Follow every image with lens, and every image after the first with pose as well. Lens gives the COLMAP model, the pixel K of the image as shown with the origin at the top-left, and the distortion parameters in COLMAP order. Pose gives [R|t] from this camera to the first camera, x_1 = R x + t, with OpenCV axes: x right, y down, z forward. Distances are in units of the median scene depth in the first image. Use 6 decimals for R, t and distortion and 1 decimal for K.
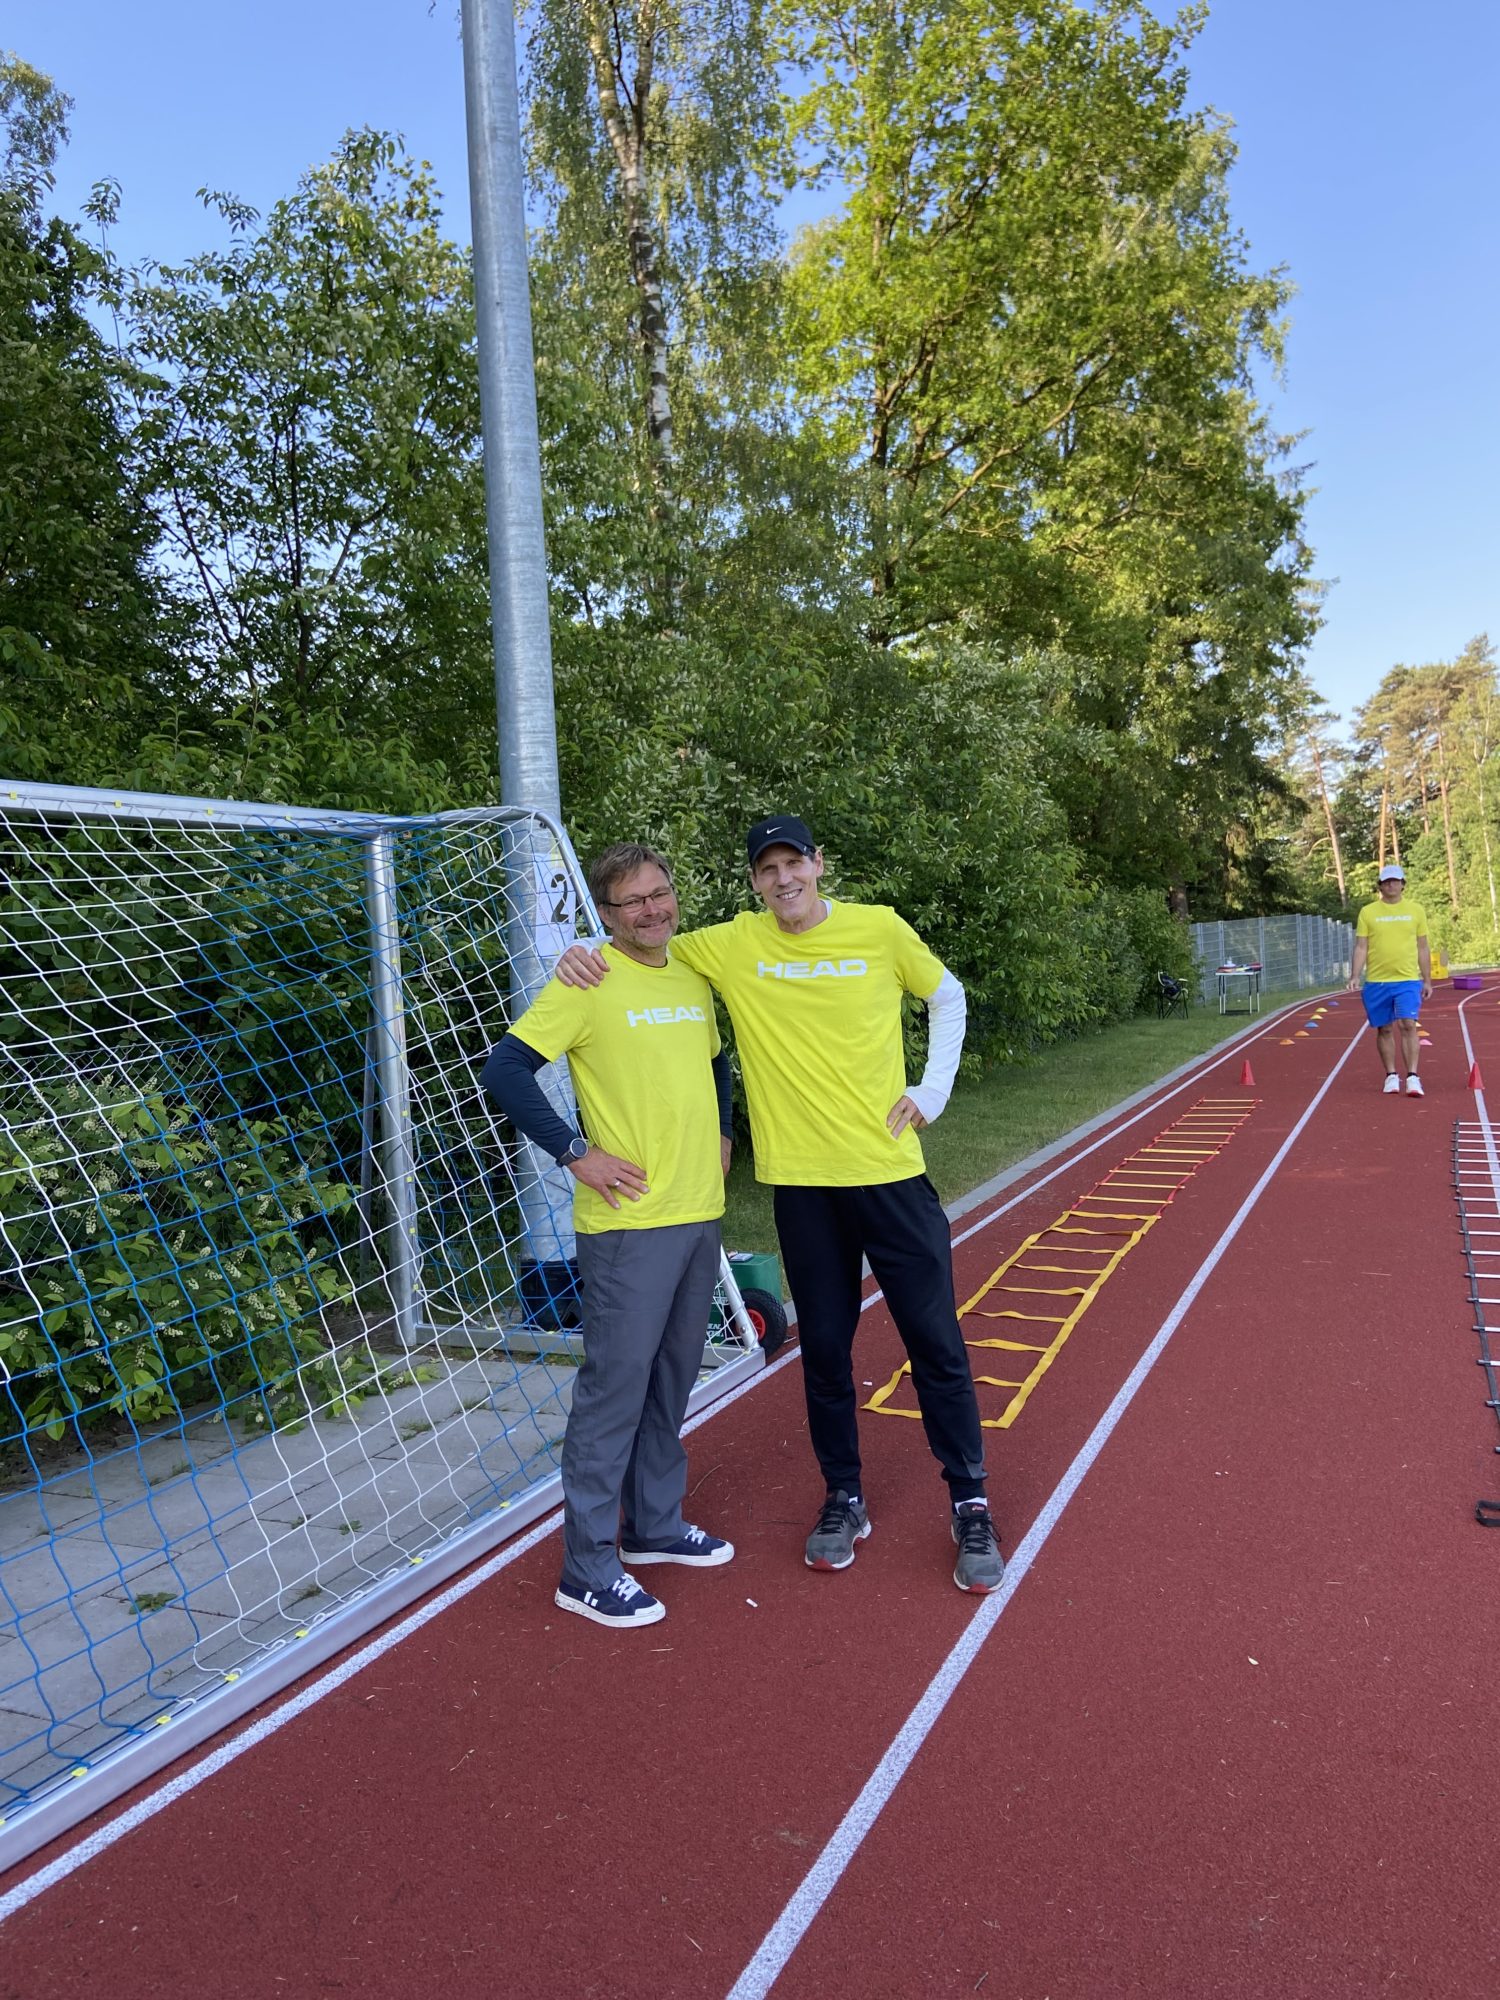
lens RADIAL K [[1503.7, 0, 750.0], [0, 1503.7, 1000.0], [0, 0, 1]] dist [0.111521, -0.134799]
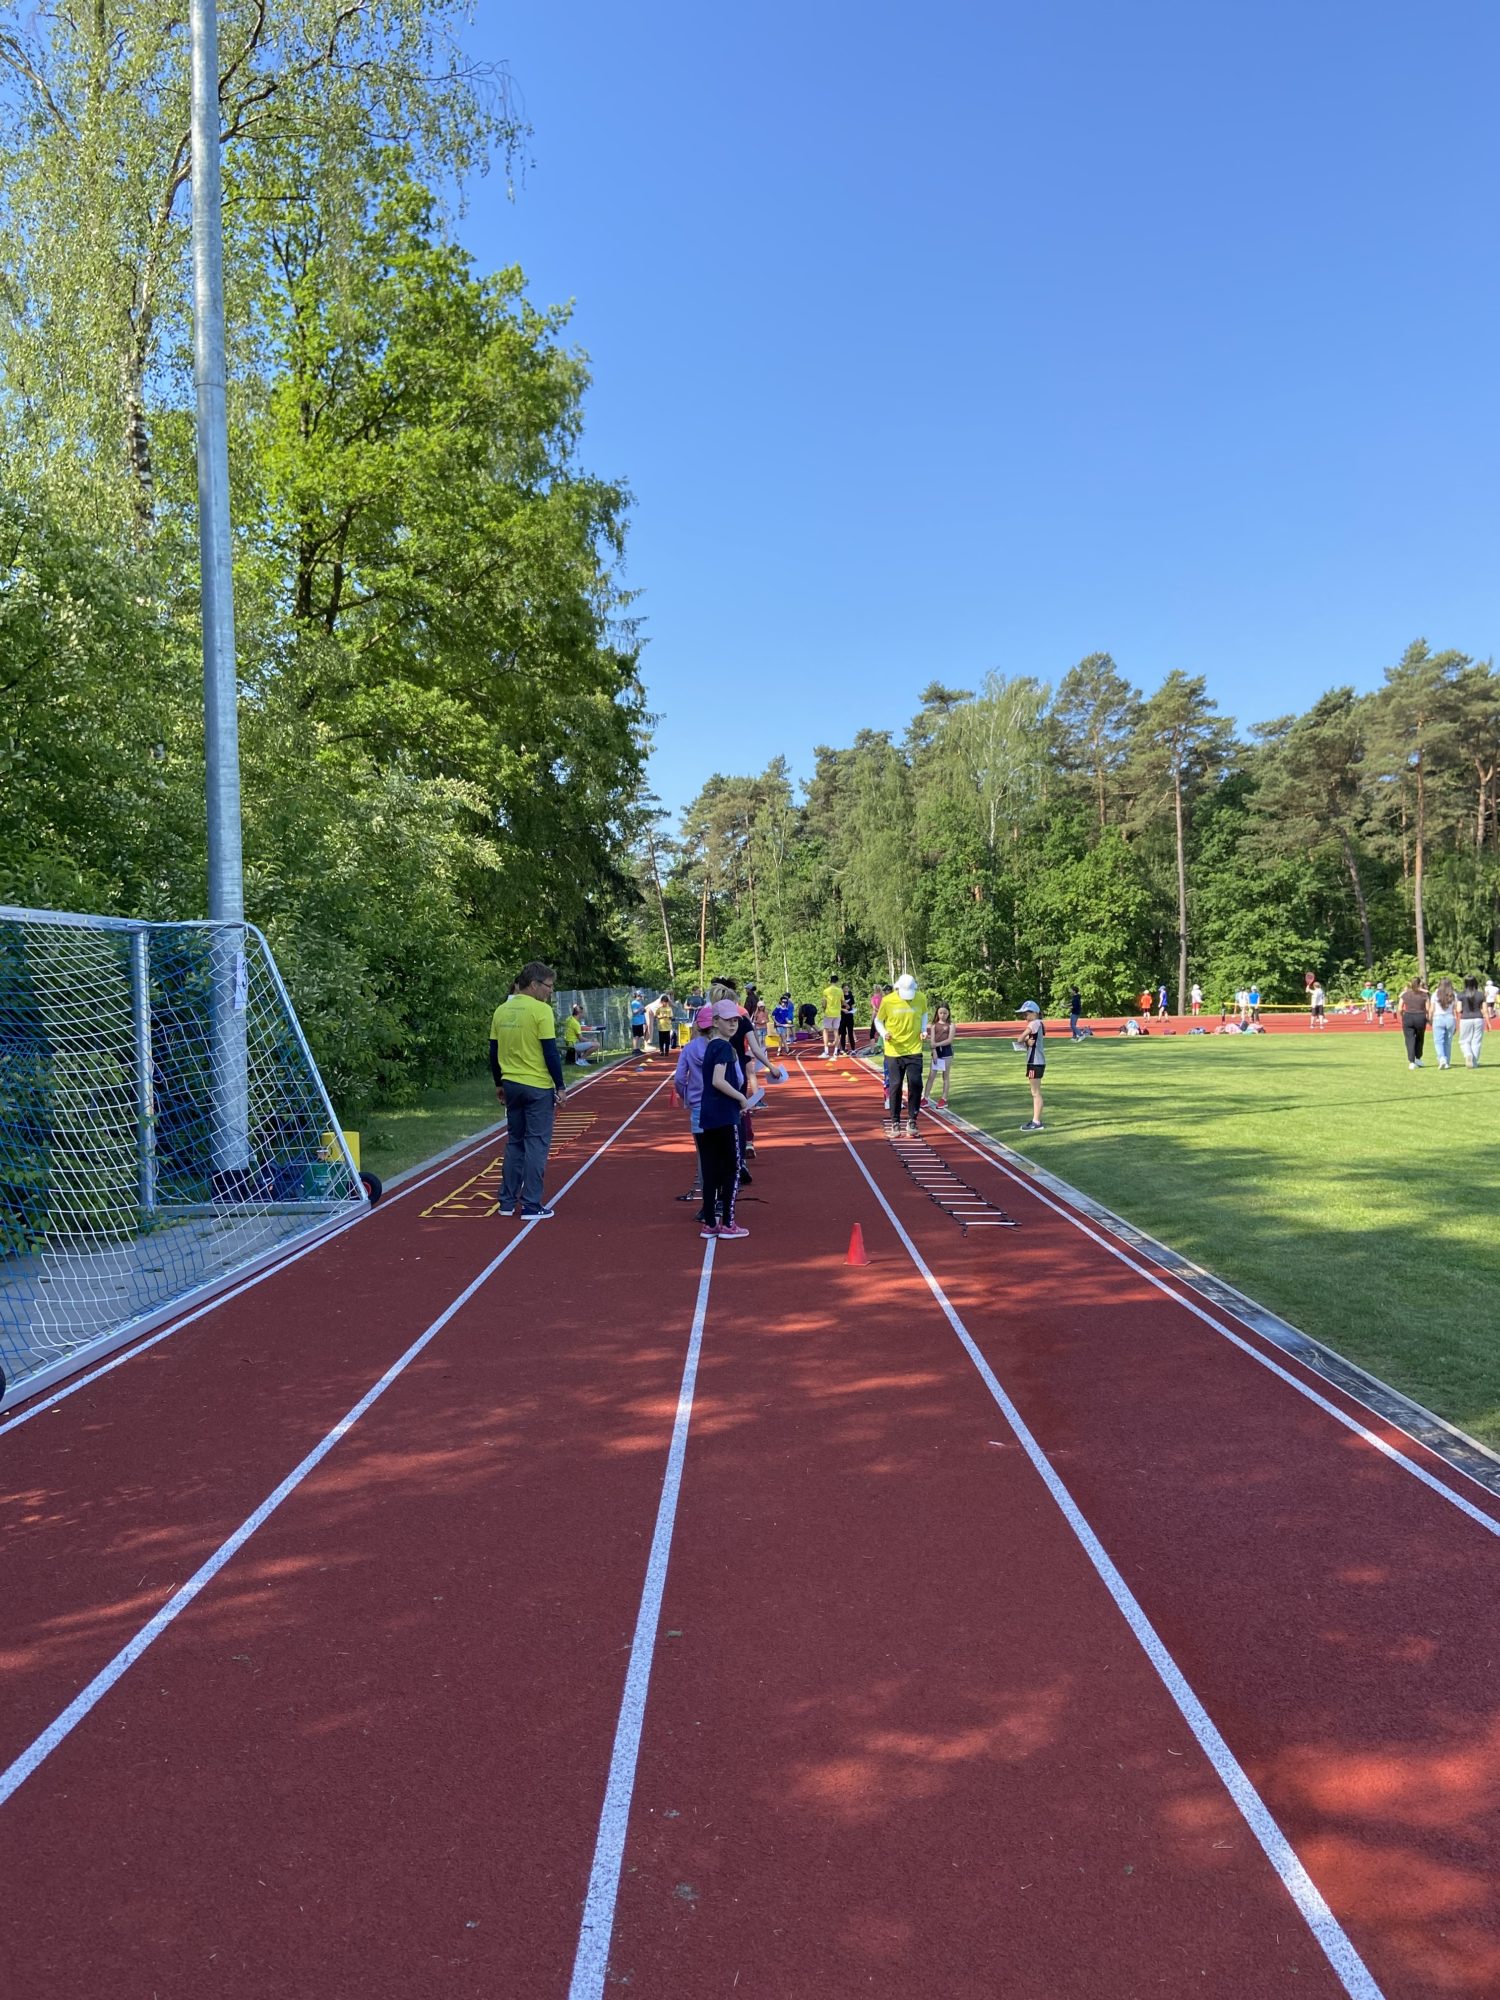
lens RADIAL K [[1503.7, 0, 750.0], [0, 1503.7, 1000.0], [0, 0, 1]] dist [0.111521, -0.134799]
pose [[0.912223, 0.027047, 0.408801, -0.039809], [-0.009787, 0.998972, -0.044255, 0.005506], [-0.409578, 0.036370, 0.911550, -0.114943]]
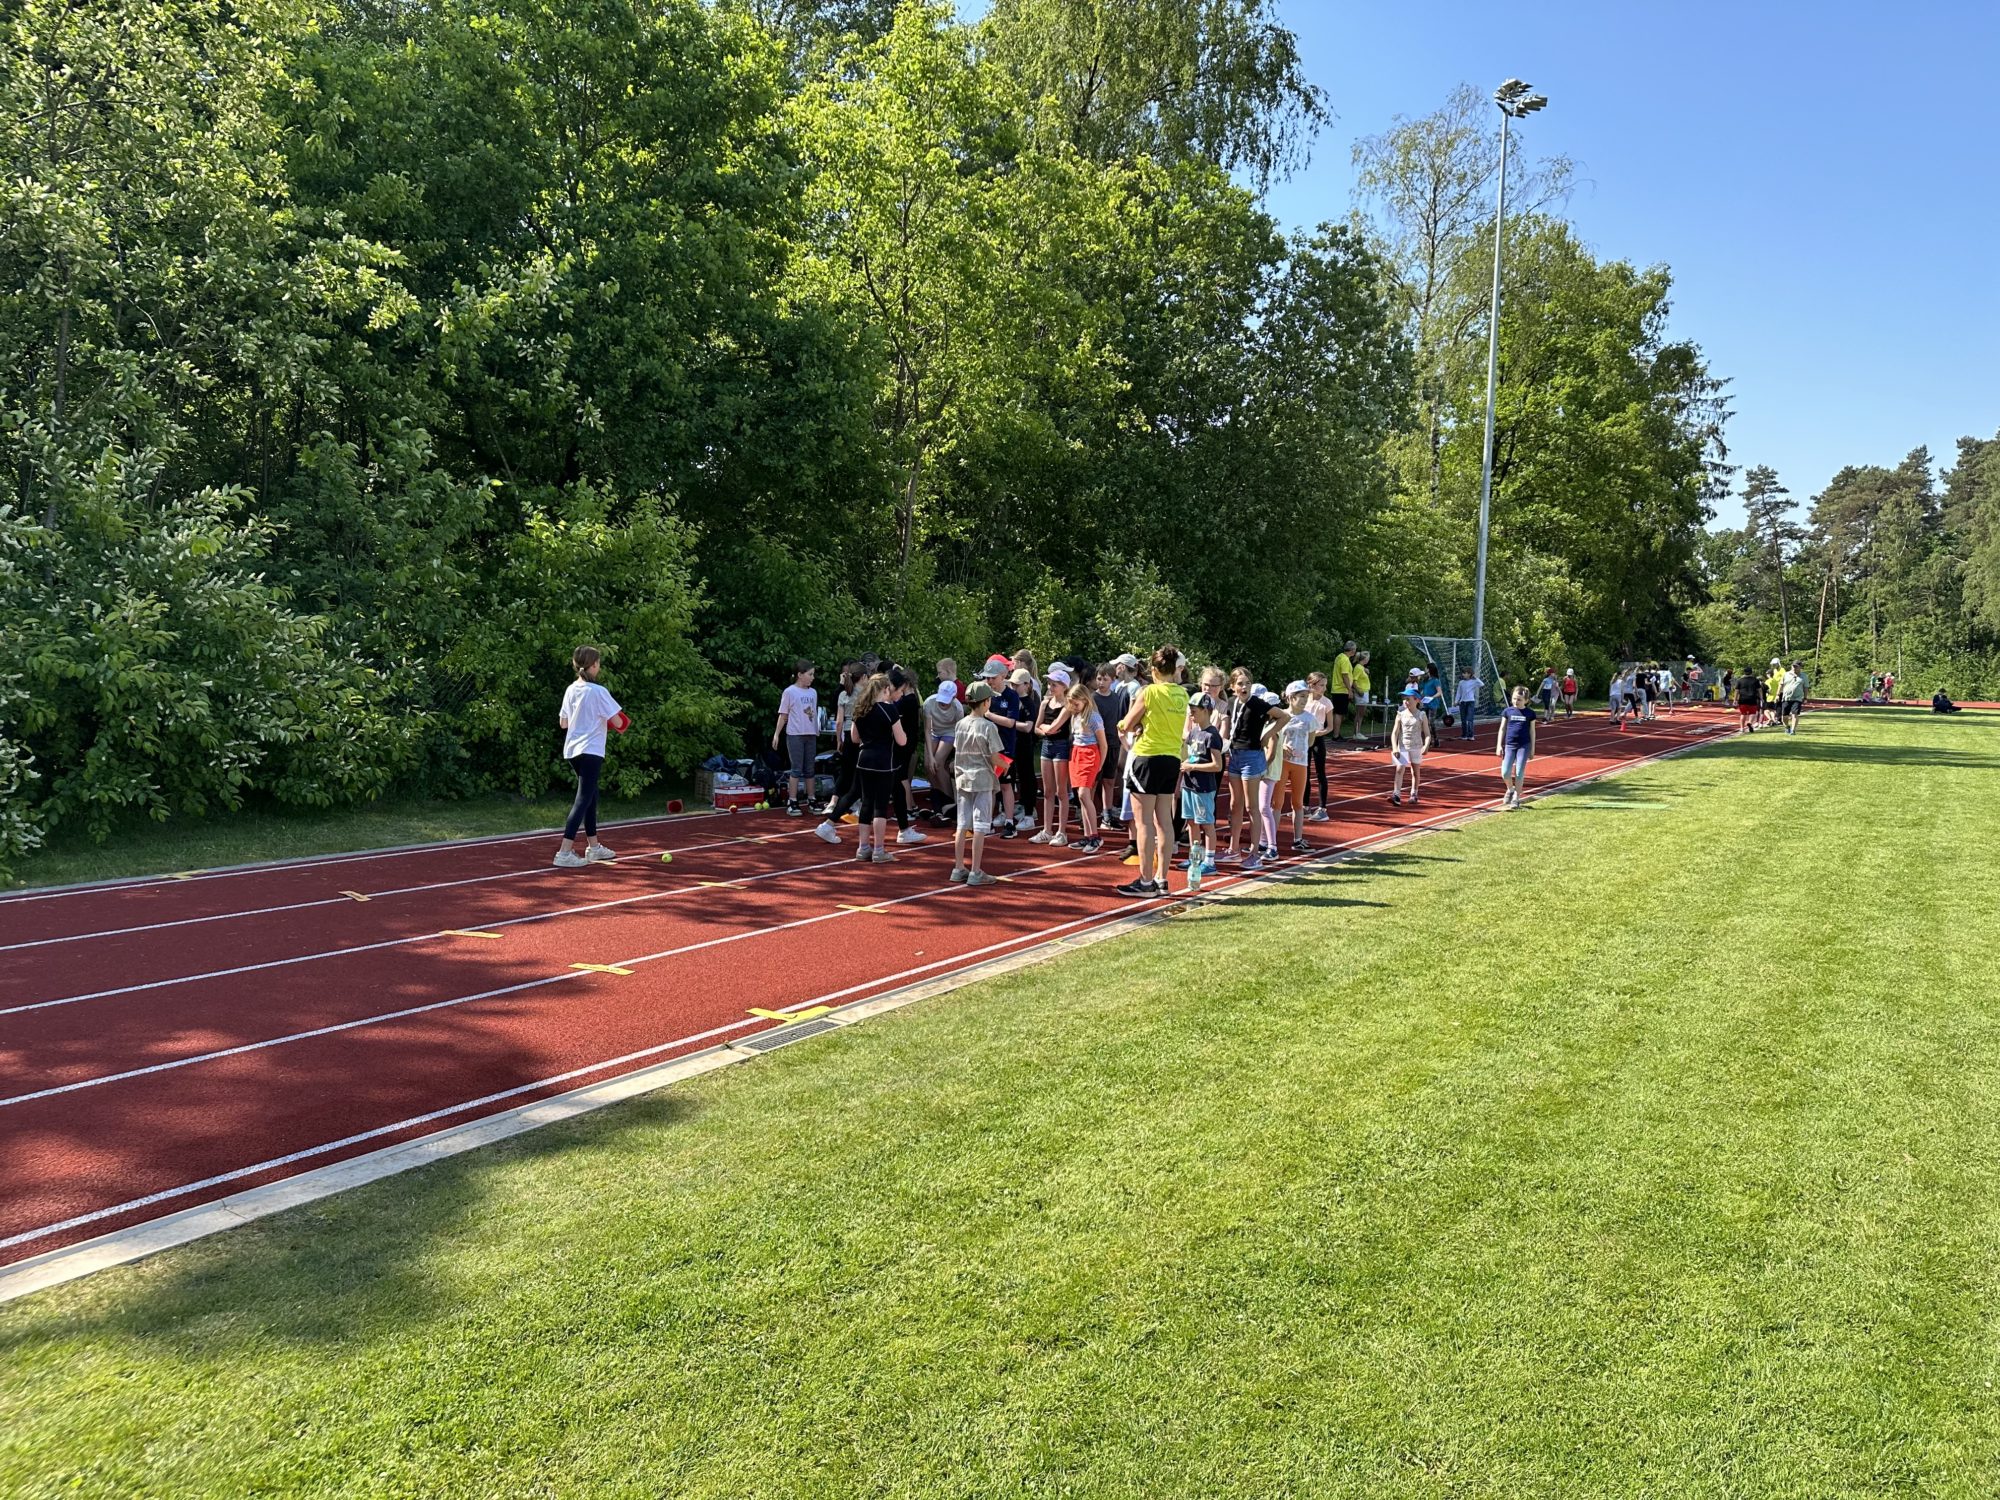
lens RADIAL K [[1380.0, 0, 986.1], [0, 1380.0, 753.1], [0, 0, 1]] dist [0.001890, 0.000424]
pose [[0.981911, 0.076278, -0.173297, -0.142244], [-0.069376, 0.996550, 0.045550, 0.028774], [0.176174, -0.032704, 0.983816, -0.635719]]
